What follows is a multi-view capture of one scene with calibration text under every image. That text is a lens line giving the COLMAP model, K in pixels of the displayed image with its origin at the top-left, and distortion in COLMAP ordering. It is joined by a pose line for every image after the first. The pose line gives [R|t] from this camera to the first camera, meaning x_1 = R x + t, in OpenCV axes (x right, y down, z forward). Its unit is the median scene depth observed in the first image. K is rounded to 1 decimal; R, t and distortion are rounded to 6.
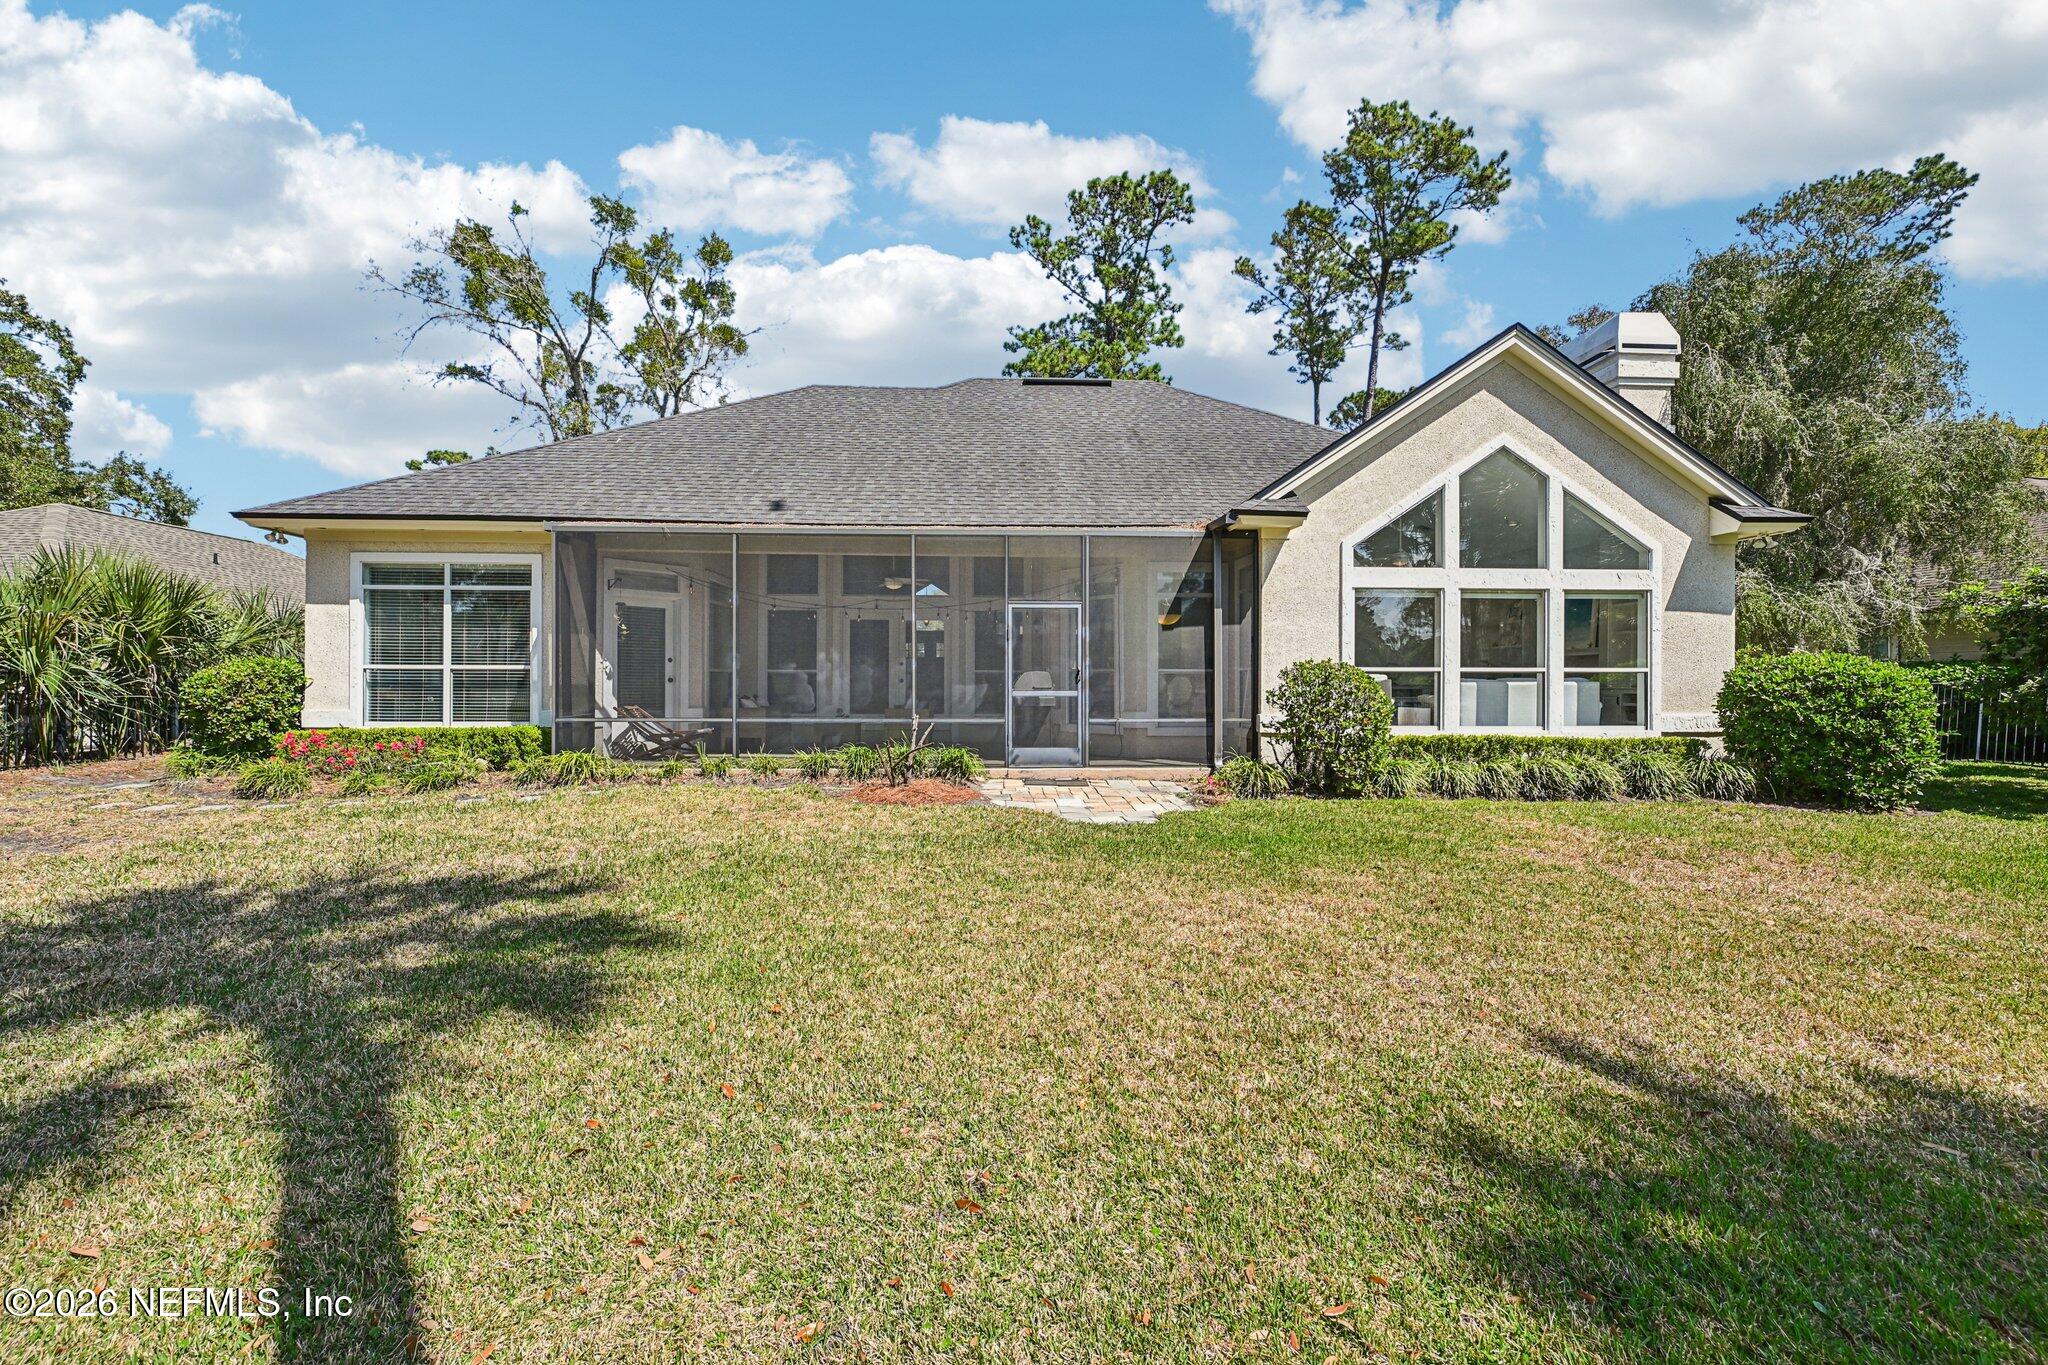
lens RADIAL K [[812.5, 0, 1029.3], [0, 812.5, 676.4], [0, 0, 1]] dist [-0.000206, 0.000907]
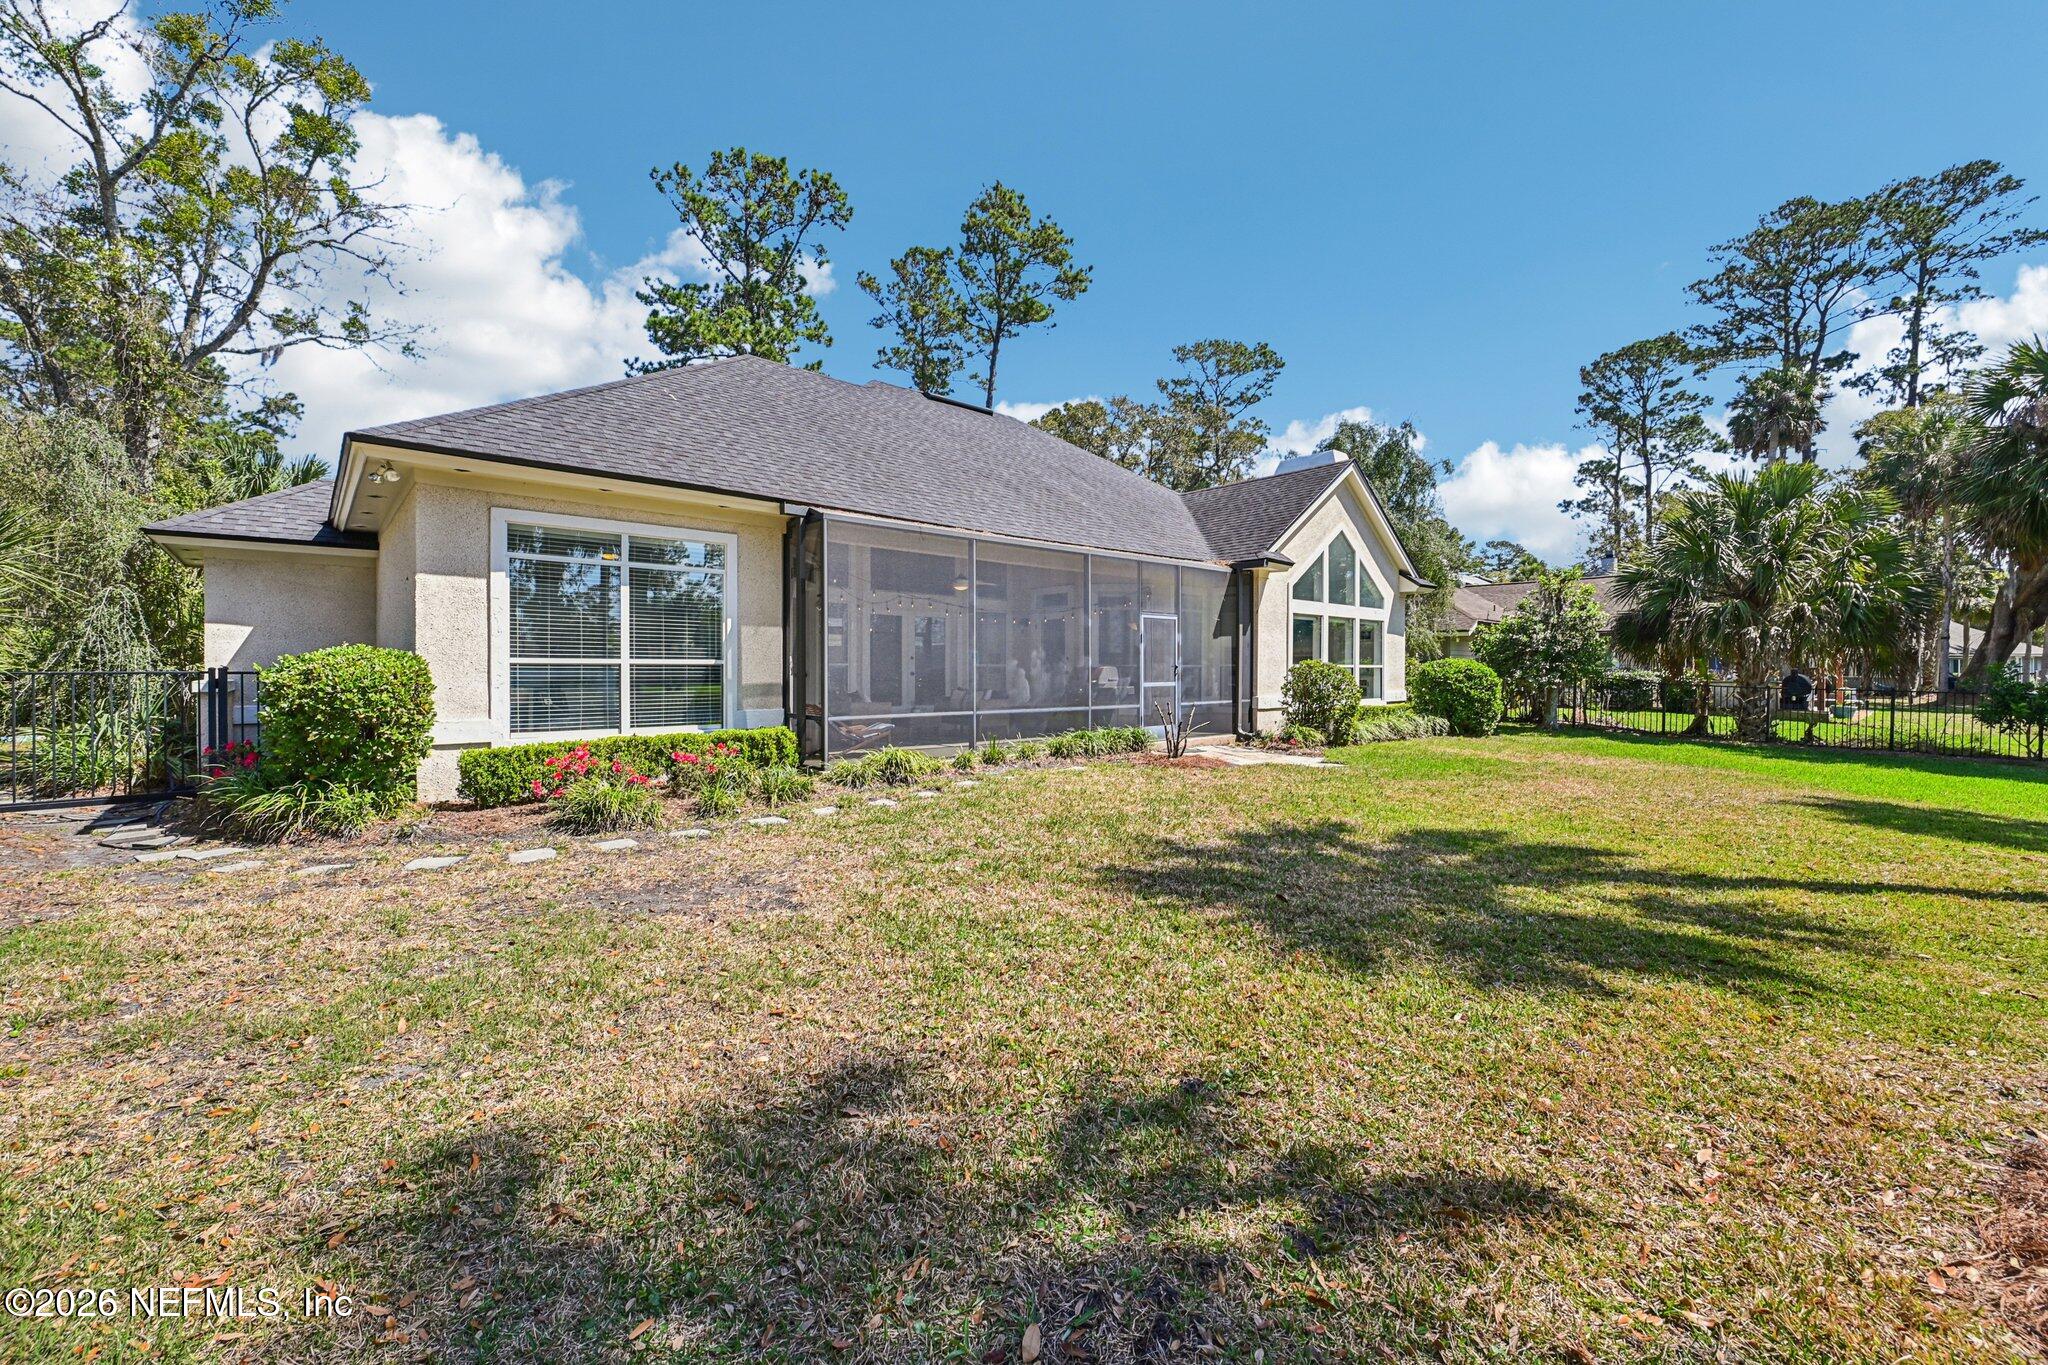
lens RADIAL K [[812.5, 0, 1033.9], [0, 812.5, 675.0], [0, 0, 1]] dist [-0.000206, 0.000907]
pose [[0.778261, -0.005938, 0.627913, -0.922233], [-0.002535, 0.999917, 0.012599, -0.009297], [-0.627936, -0.011397, 0.778182, 0.103105]]
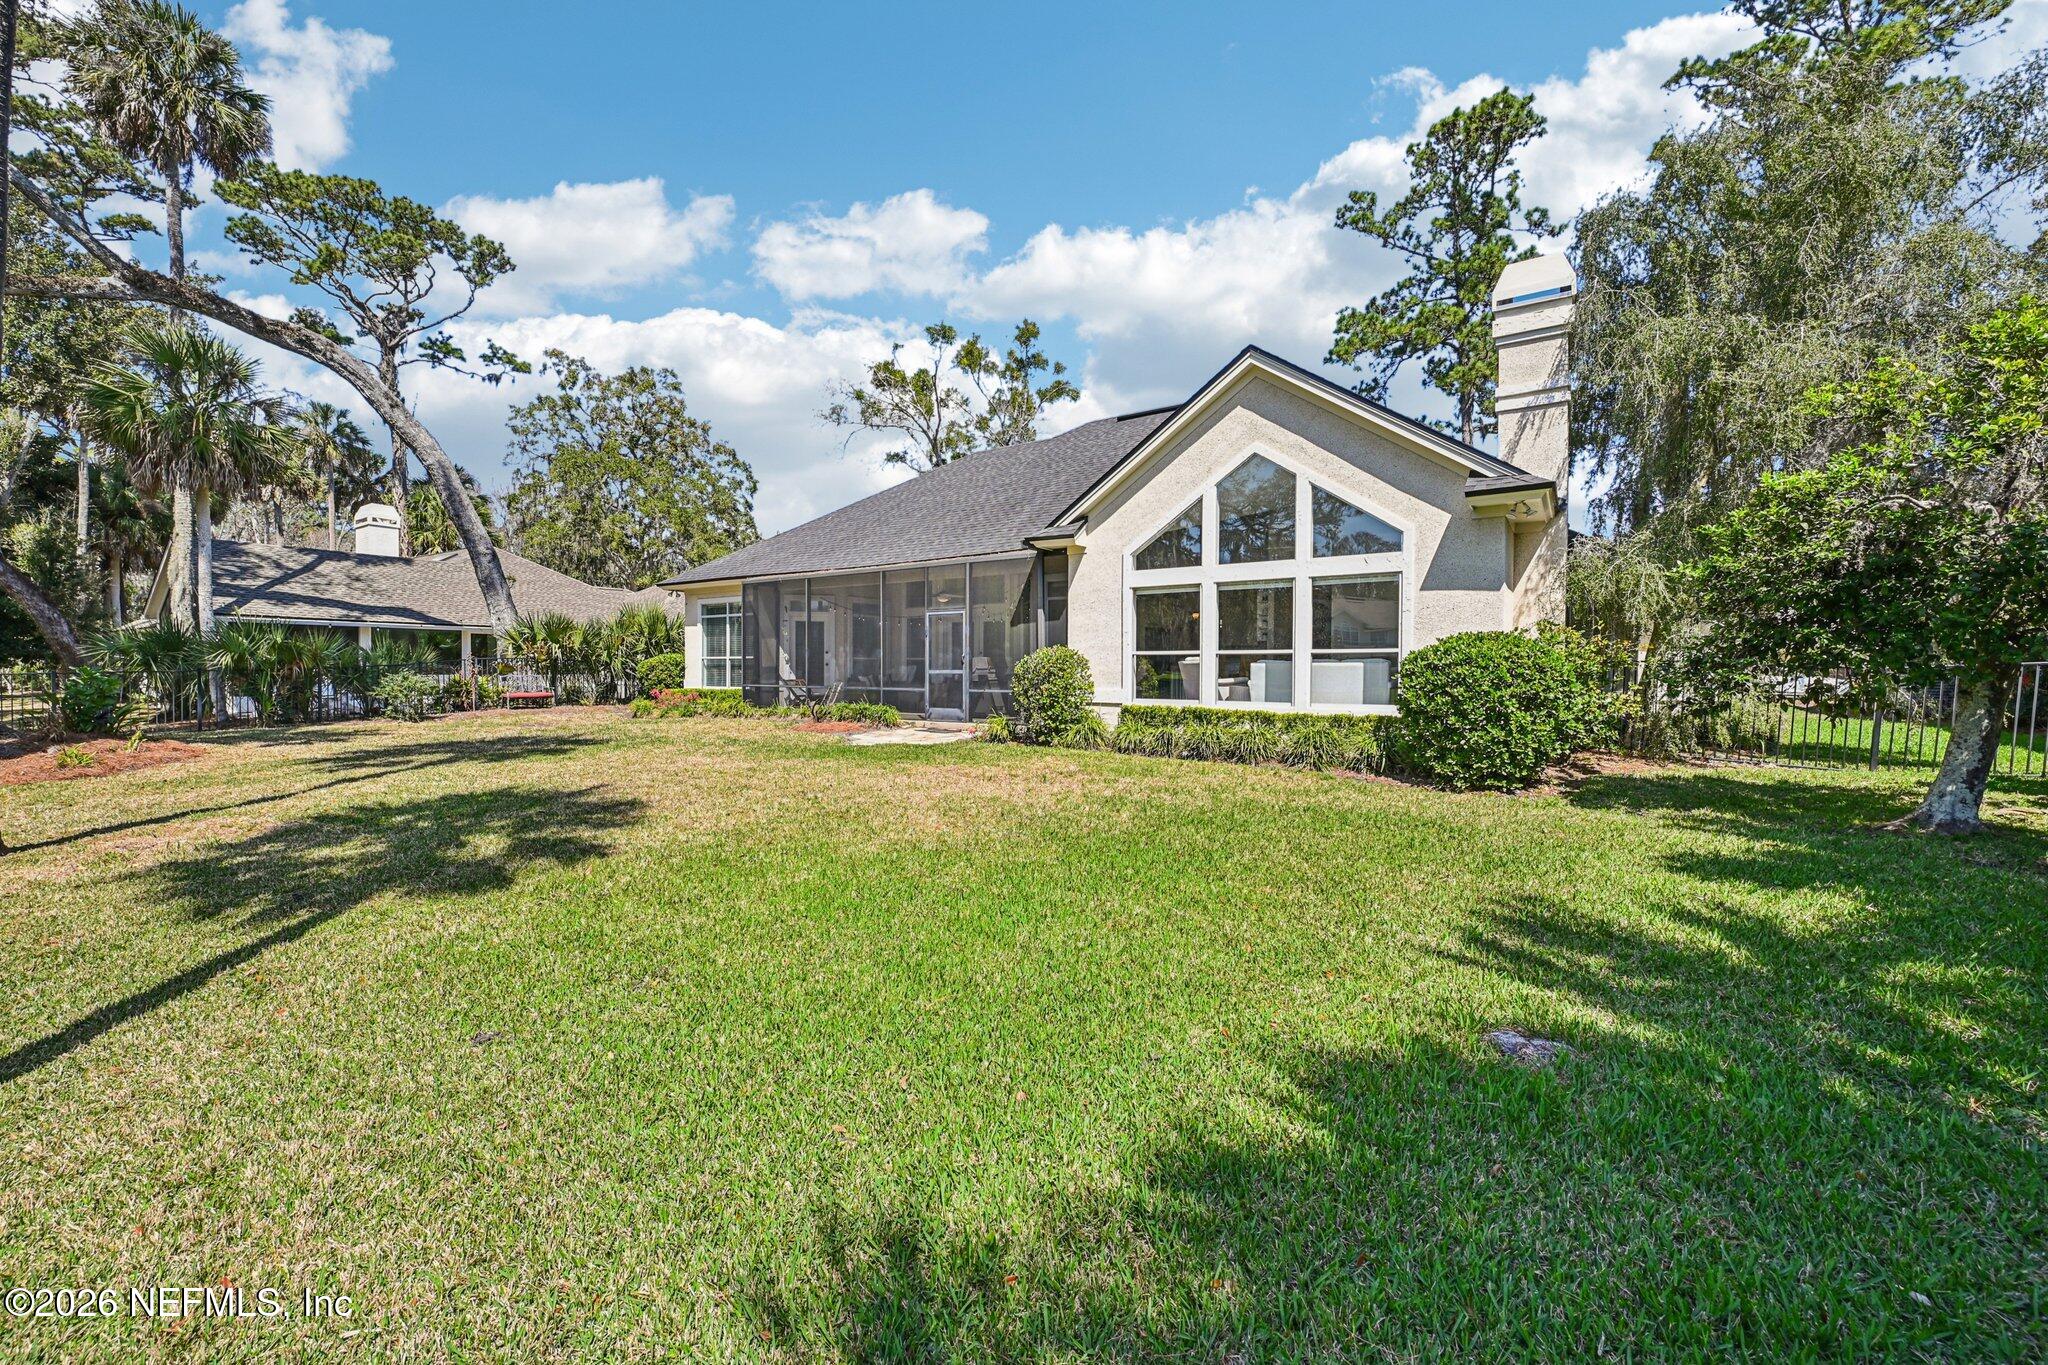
lens RADIAL K [[824.0, 0, 1024.1], [0, 824.0, 667.4], [0, 0, 1]] dist [-0.002710, -0.000003]
pose [[0.791821, -0.000526, -0.610753, 1.005220], [0.001811, 0.999997, 0.001487, 0.010396], [0.610750, -0.002284, 0.791820, -0.093820]]
